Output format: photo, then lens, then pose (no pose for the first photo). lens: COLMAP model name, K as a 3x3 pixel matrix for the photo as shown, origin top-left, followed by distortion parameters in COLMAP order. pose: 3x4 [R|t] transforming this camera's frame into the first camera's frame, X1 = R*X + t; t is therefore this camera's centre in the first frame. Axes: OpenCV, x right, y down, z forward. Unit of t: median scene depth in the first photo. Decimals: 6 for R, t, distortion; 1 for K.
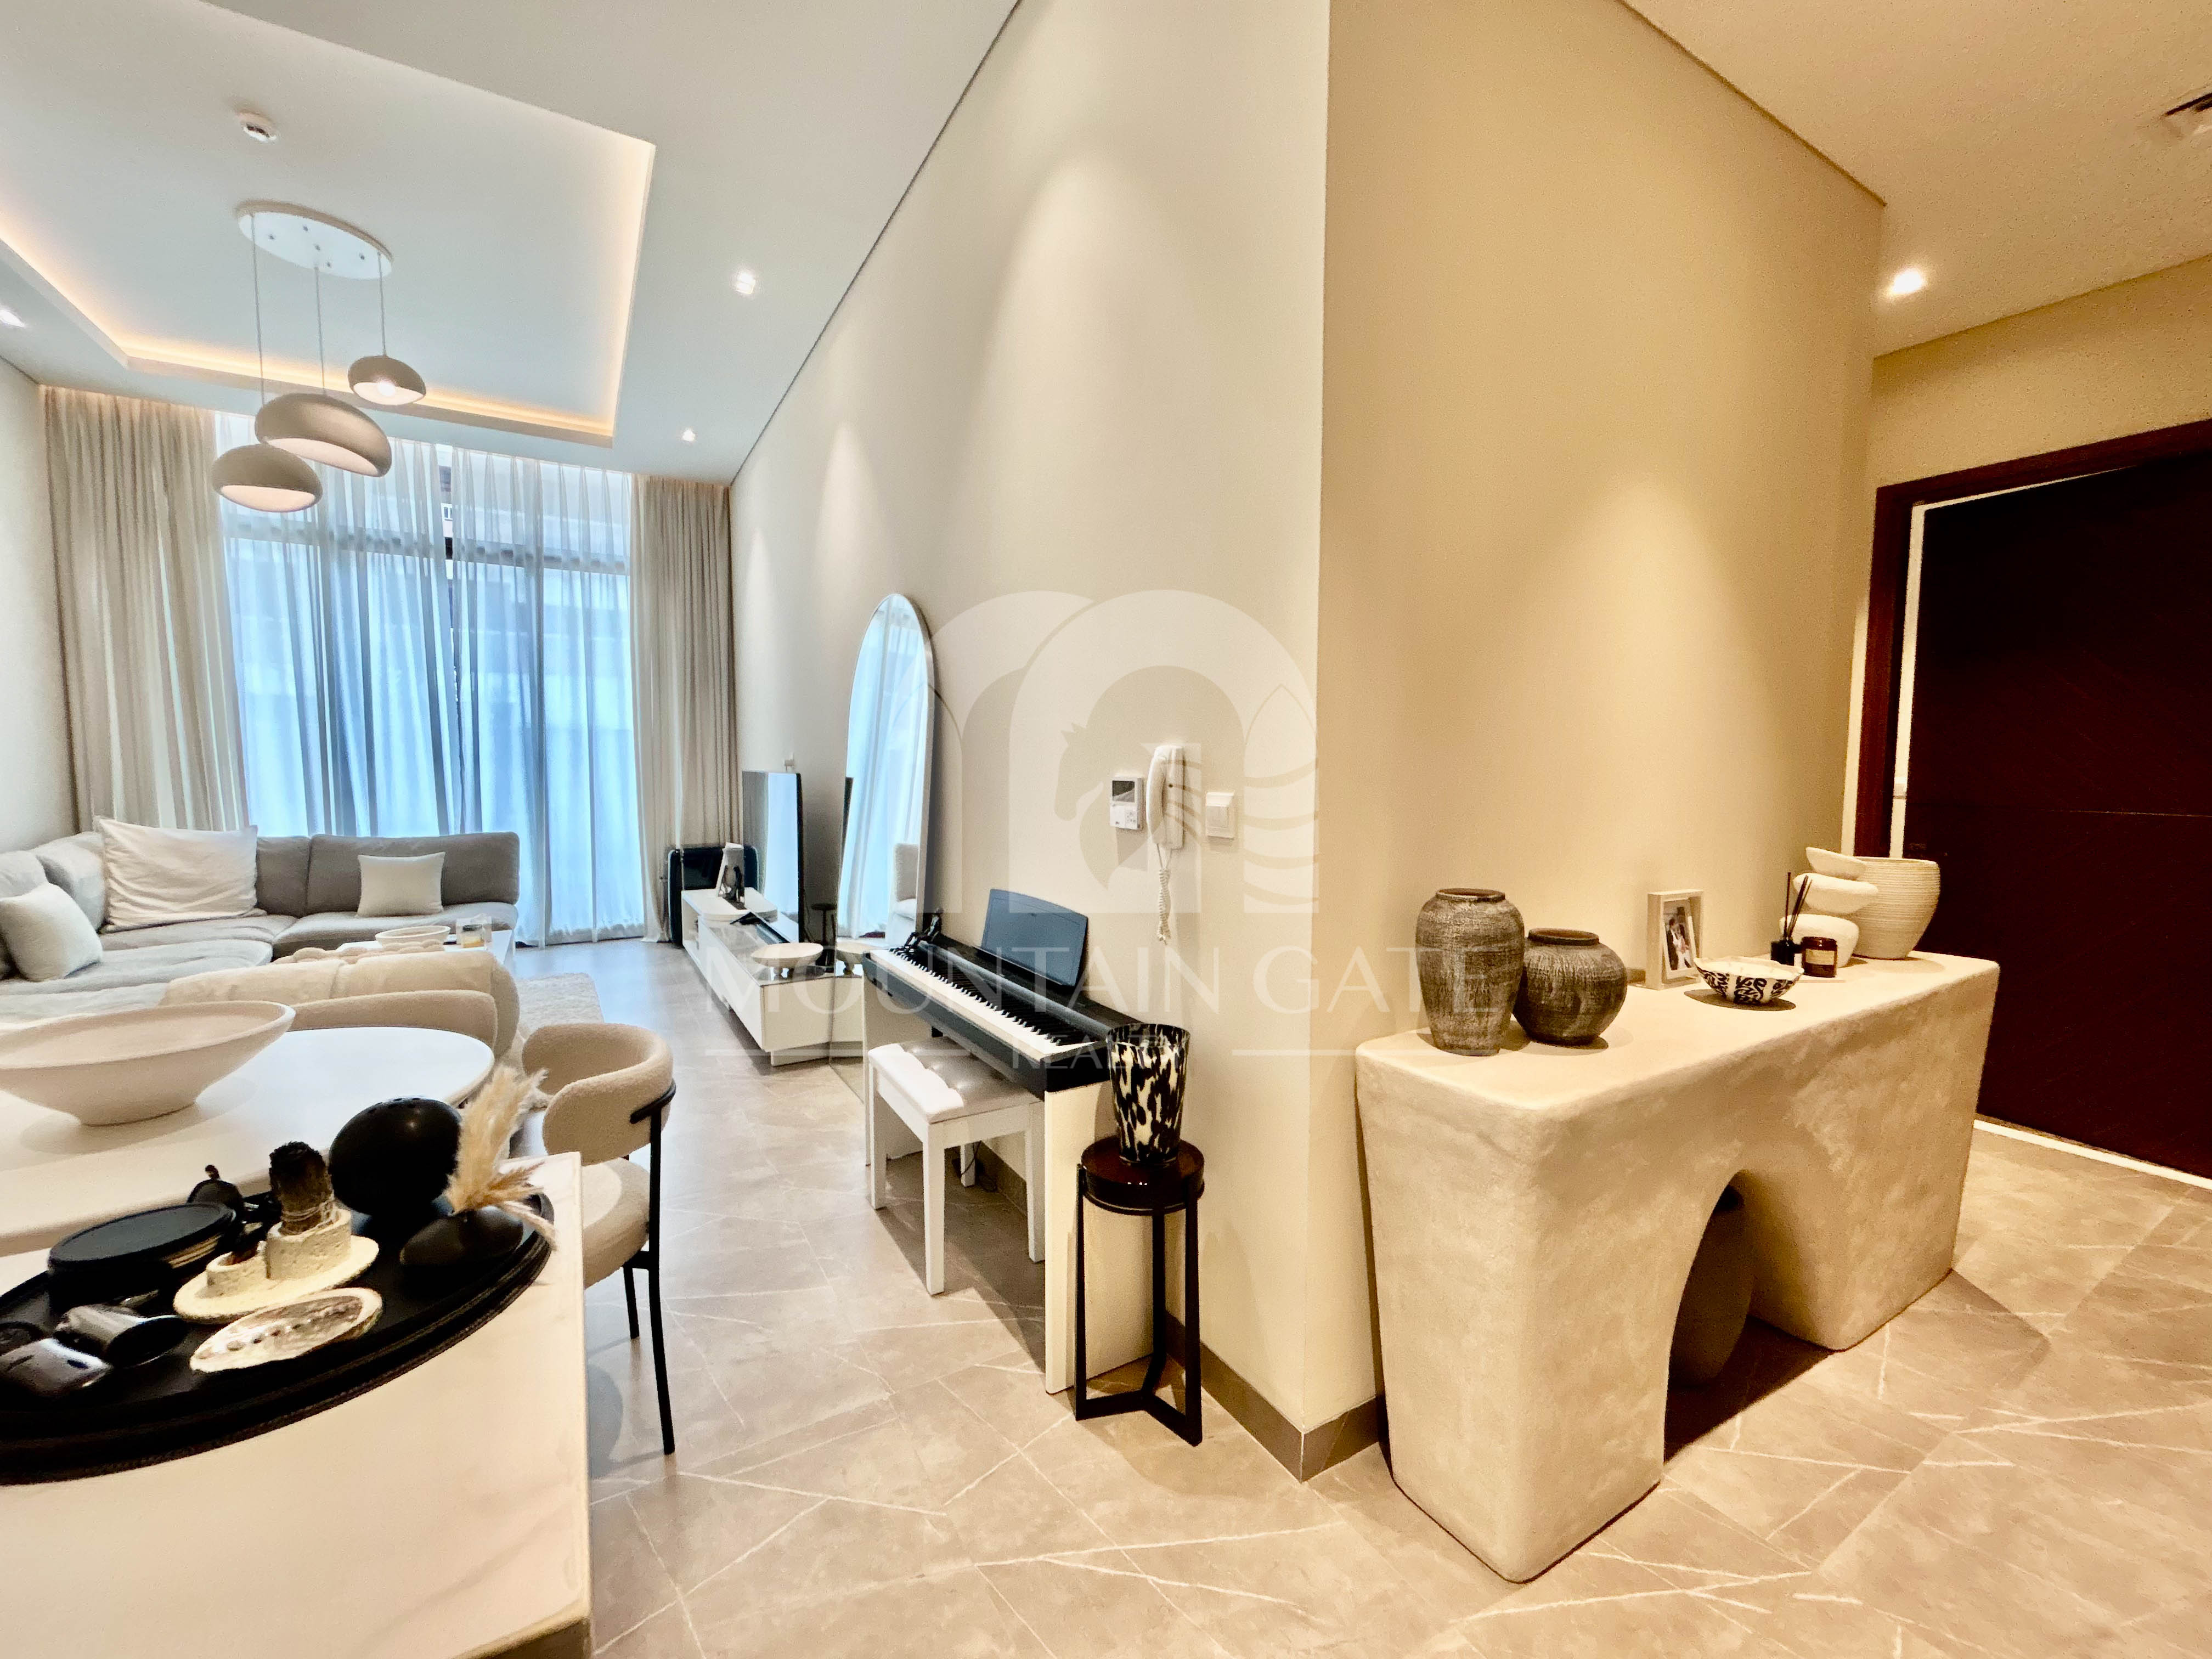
lens RADIAL K [[900.0, 0, 1105.9], [0, 900.0, 824.5], [0, 0, 1]] dist [-0.003001, 0.001324]
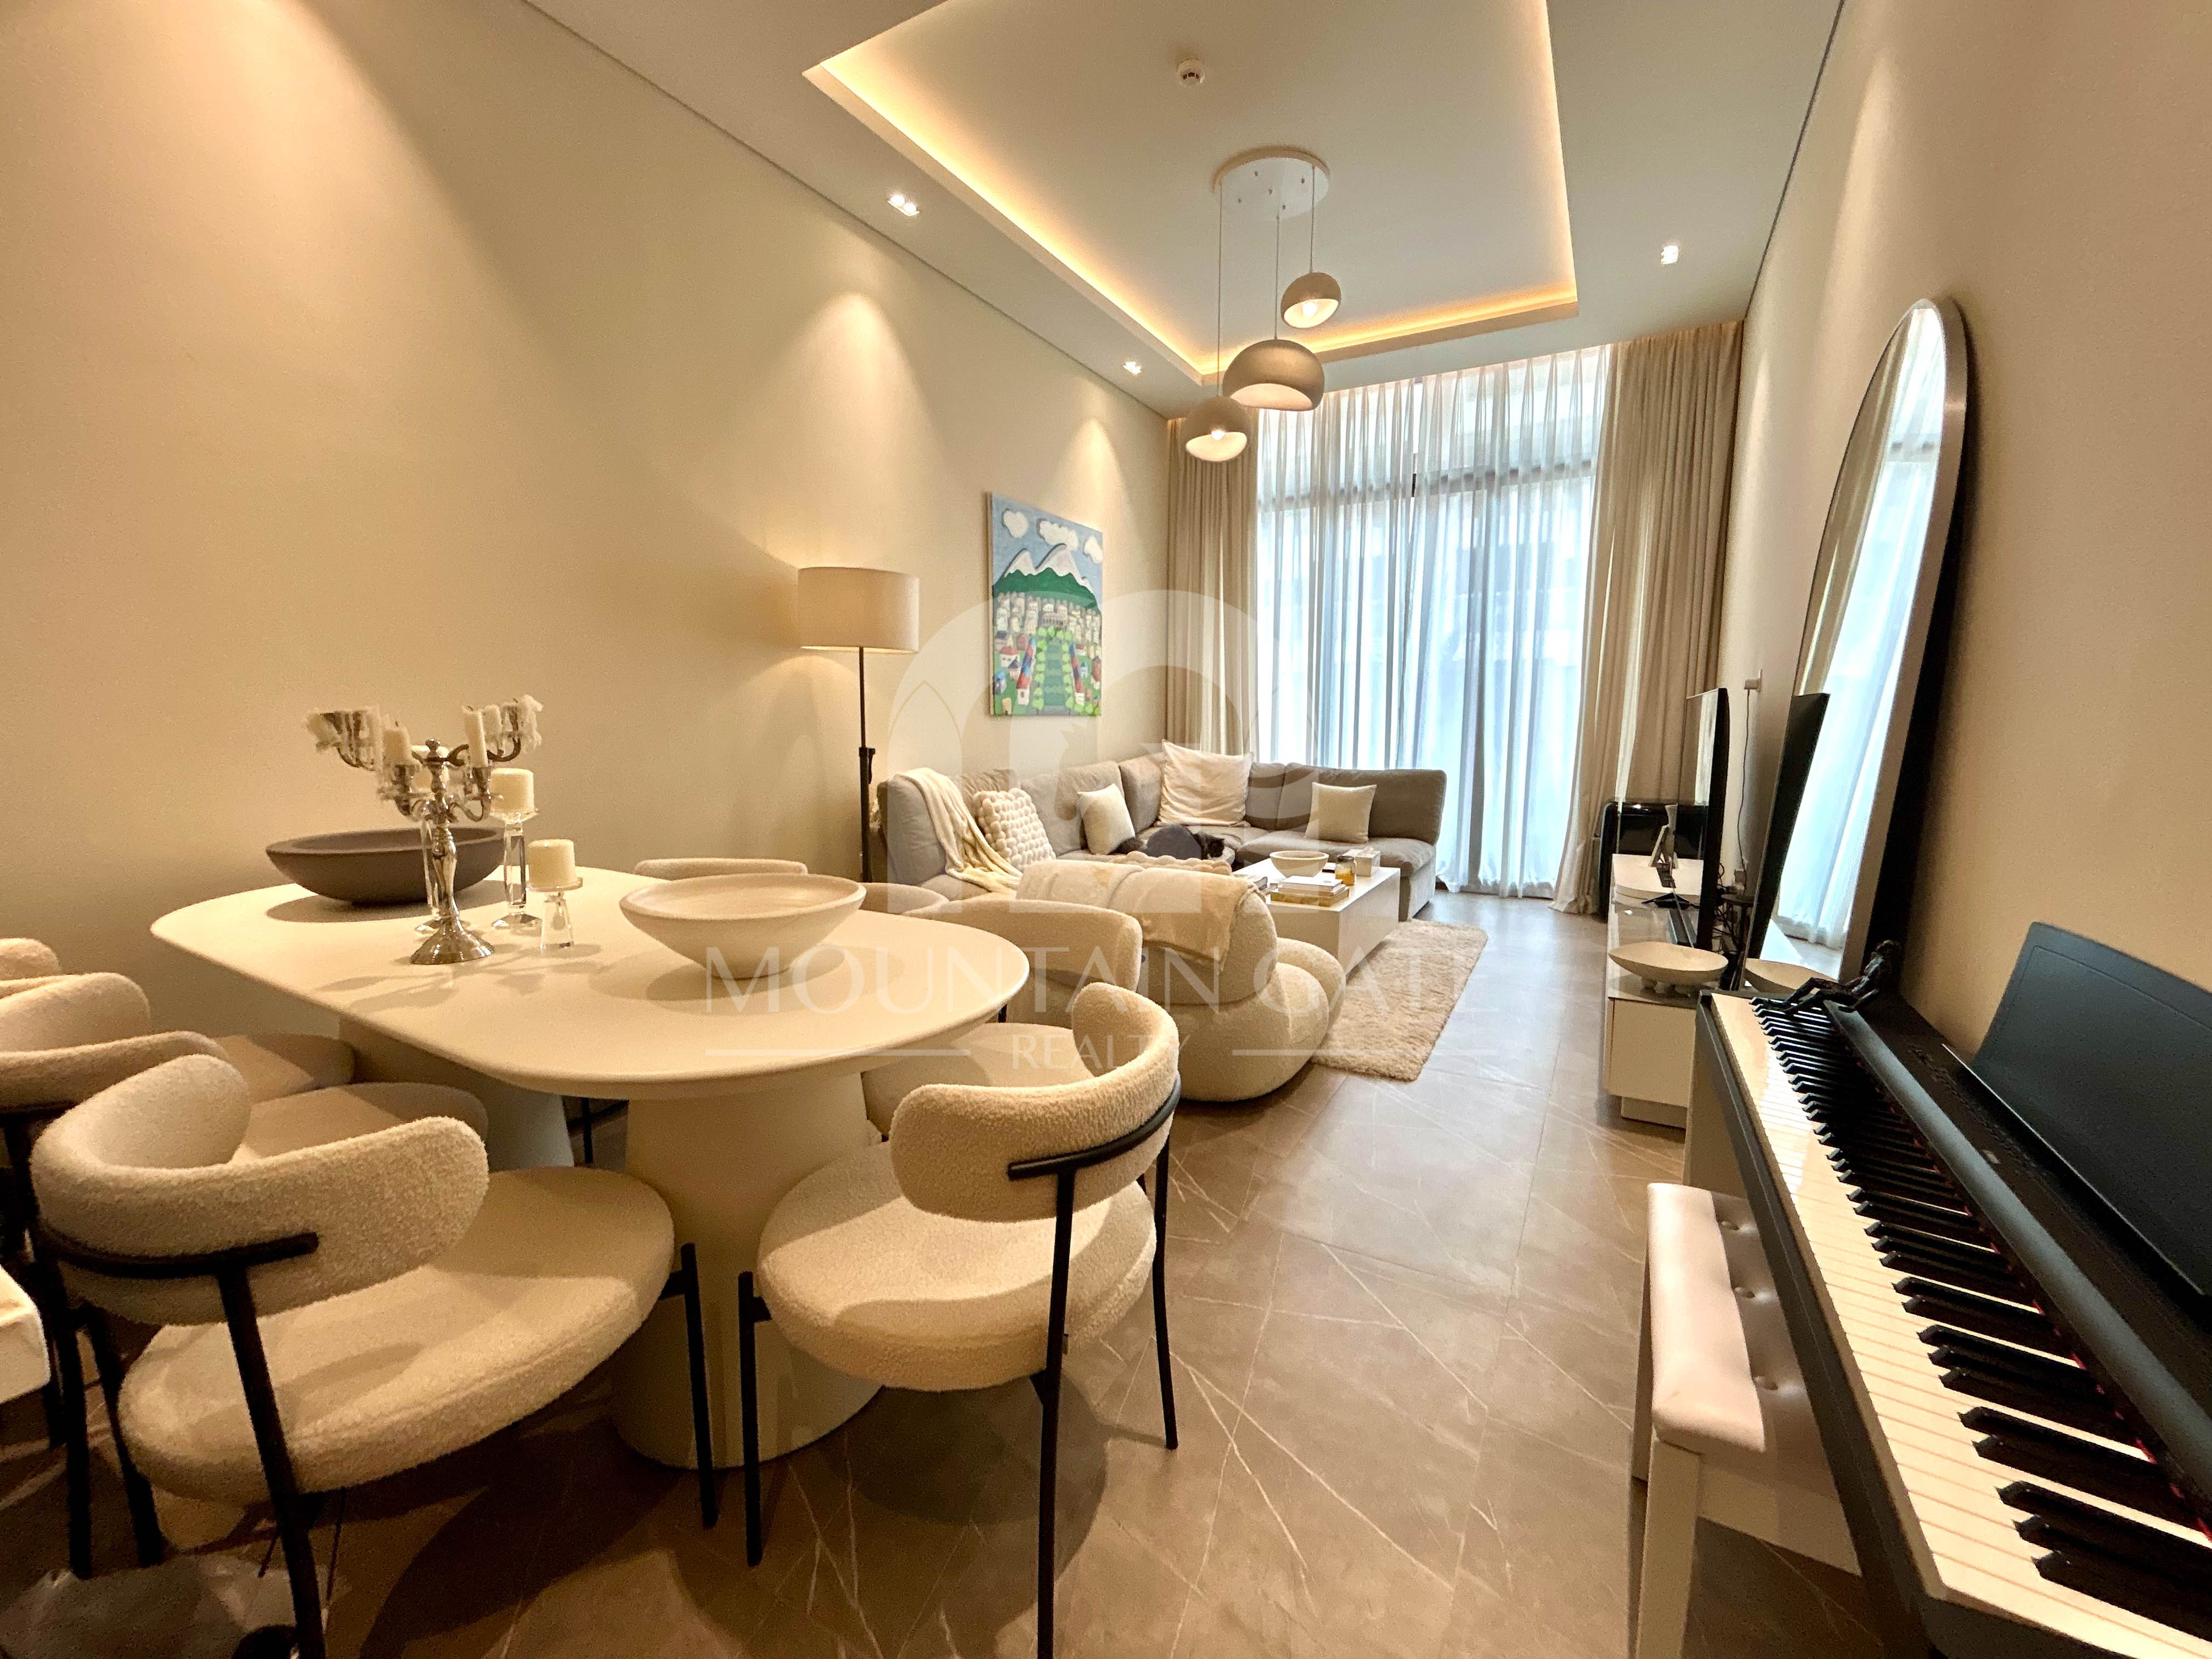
lens RADIAL K [[900.0, 0, 1116.6], [0, 900.0, 827.3], [0, 0, 1]] dist [-0.003001, 0.001324]
pose [[0.500150, 0.103376, -0.859746, 0.004306], [-0.062057, 0.994575, 0.083487, 0.012393], [0.863712, 0.011598, 0.503852, 0.250880]]
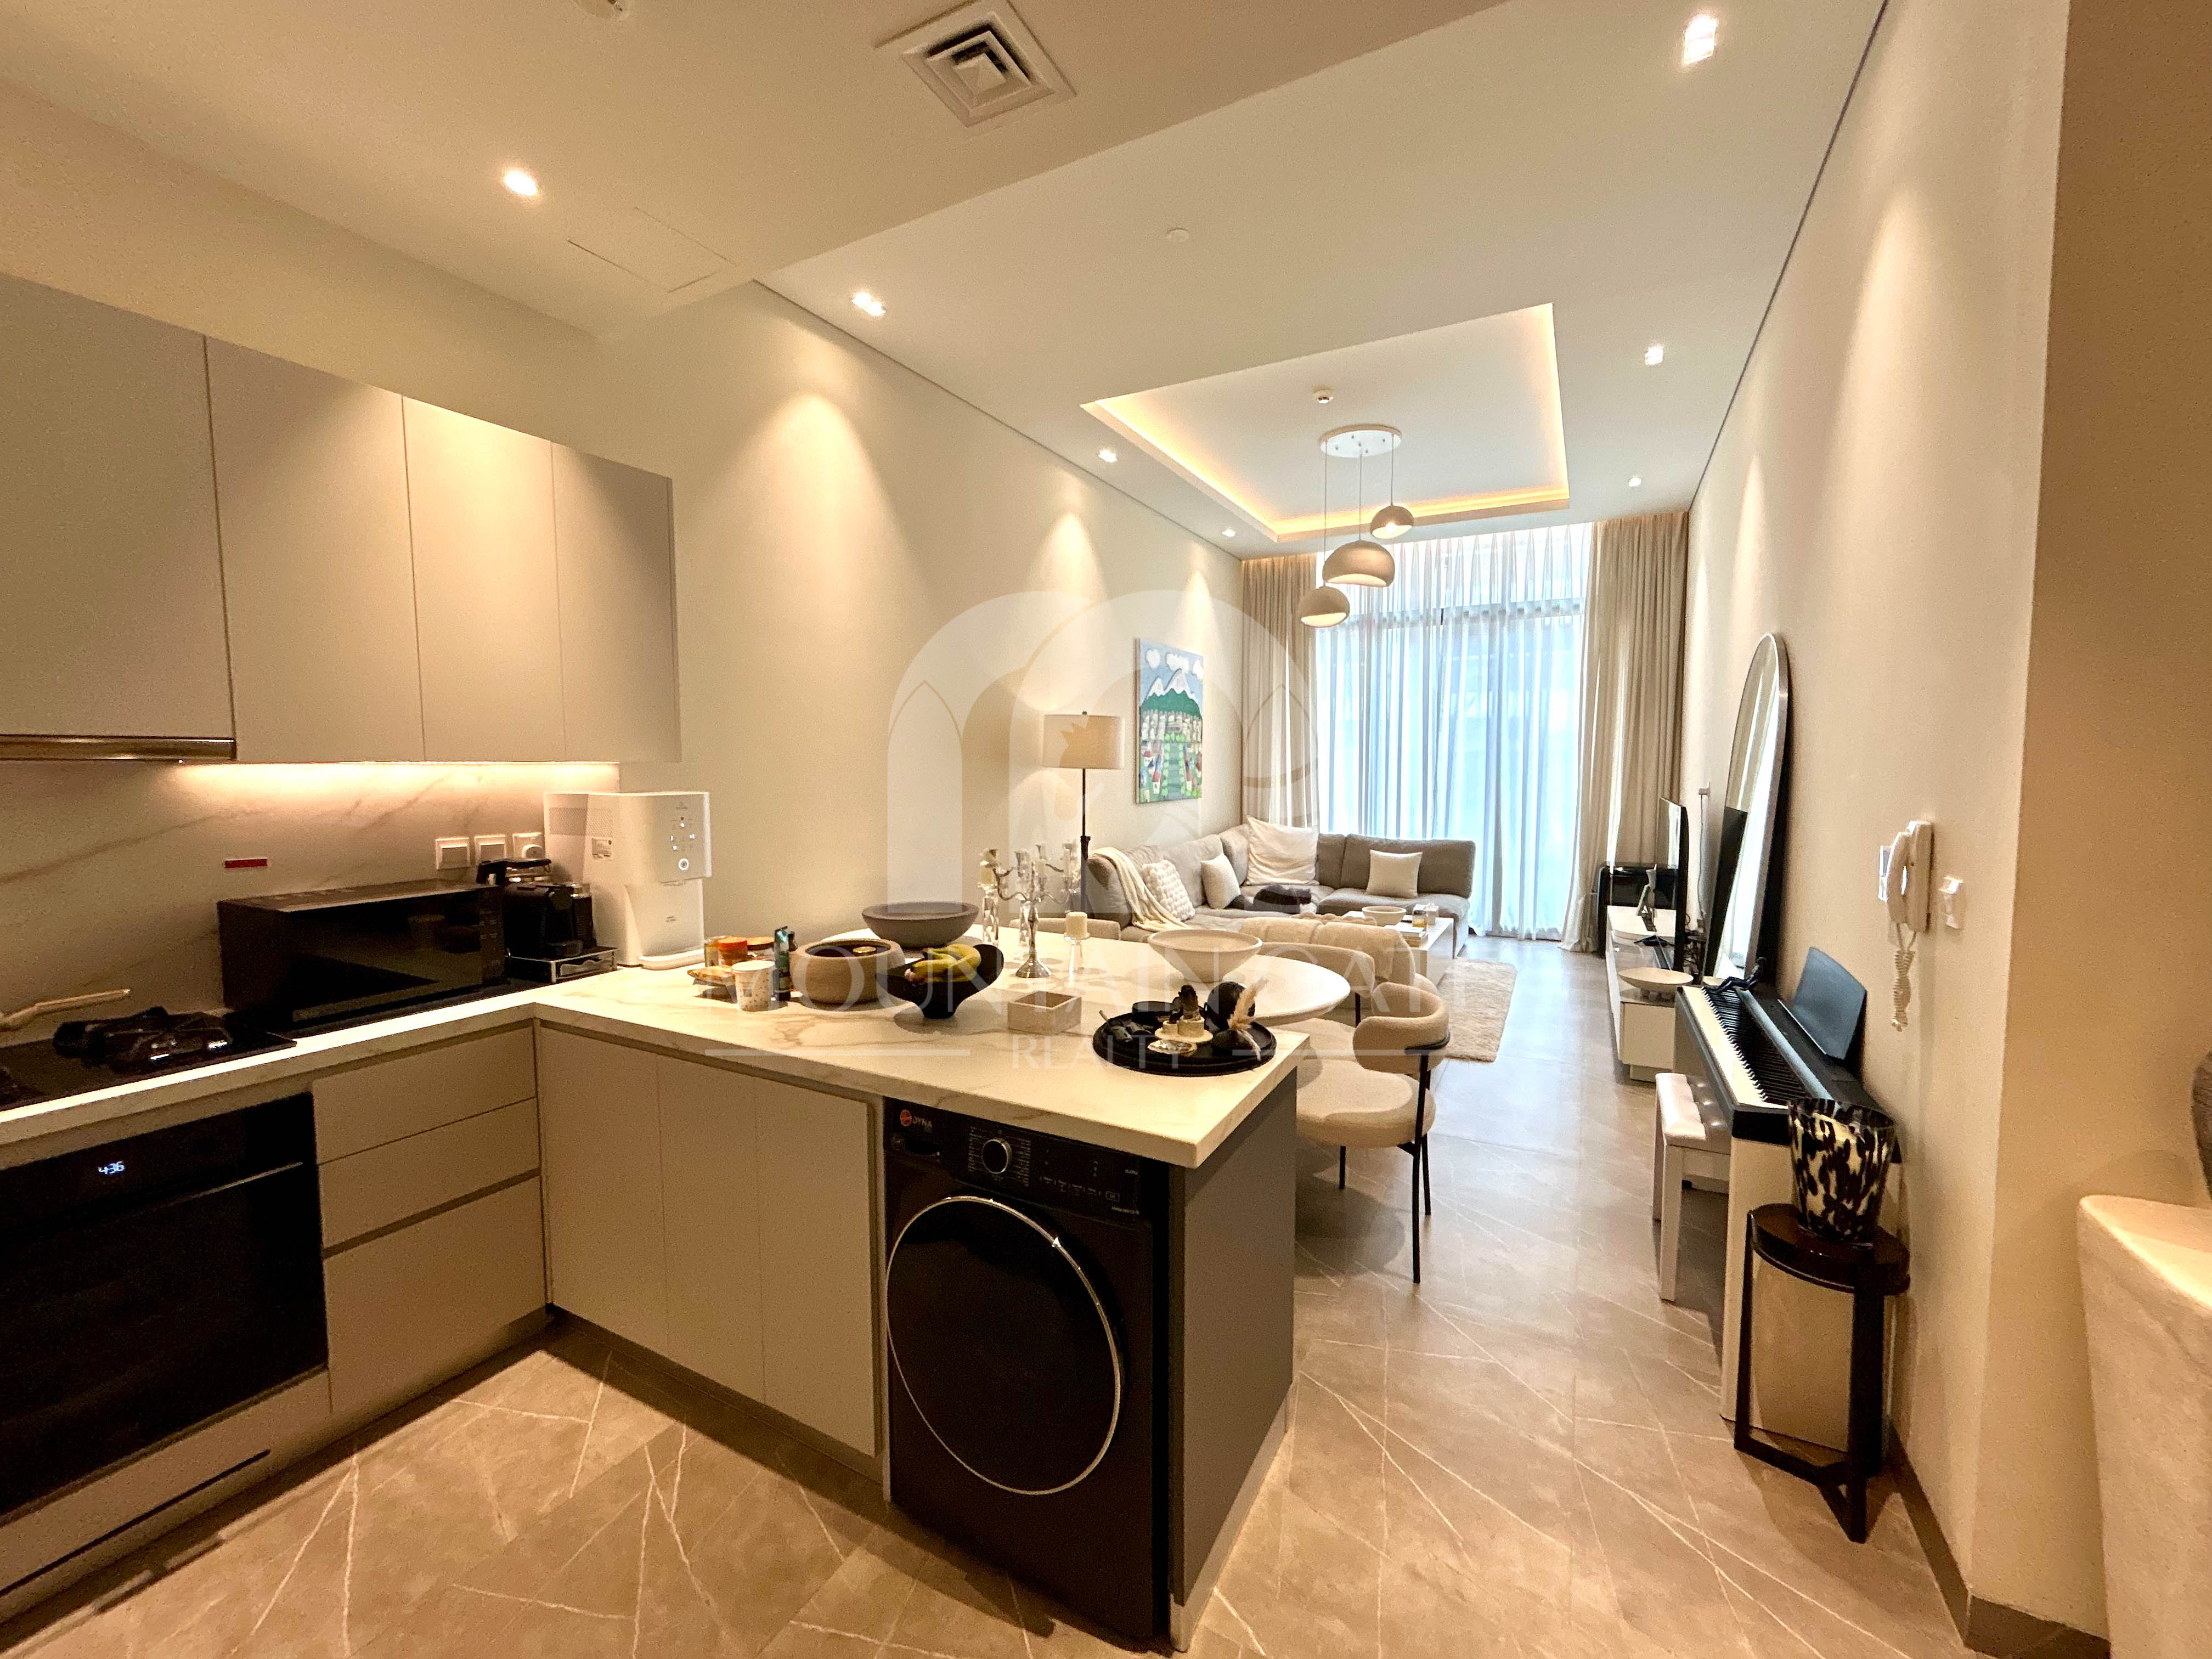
lens RADIAL K [[900.0, 0, 1116.0], [0, 900.0, 826.7], [0, 0, 1]] dist [-0.003001, 0.001324]
pose [[0.520268, 0.056261, -0.852148, 0.166574], [-0.057621, 0.997866, 0.030702, -0.024070], [0.852057, 0.033129, 0.522400, -0.077735]]
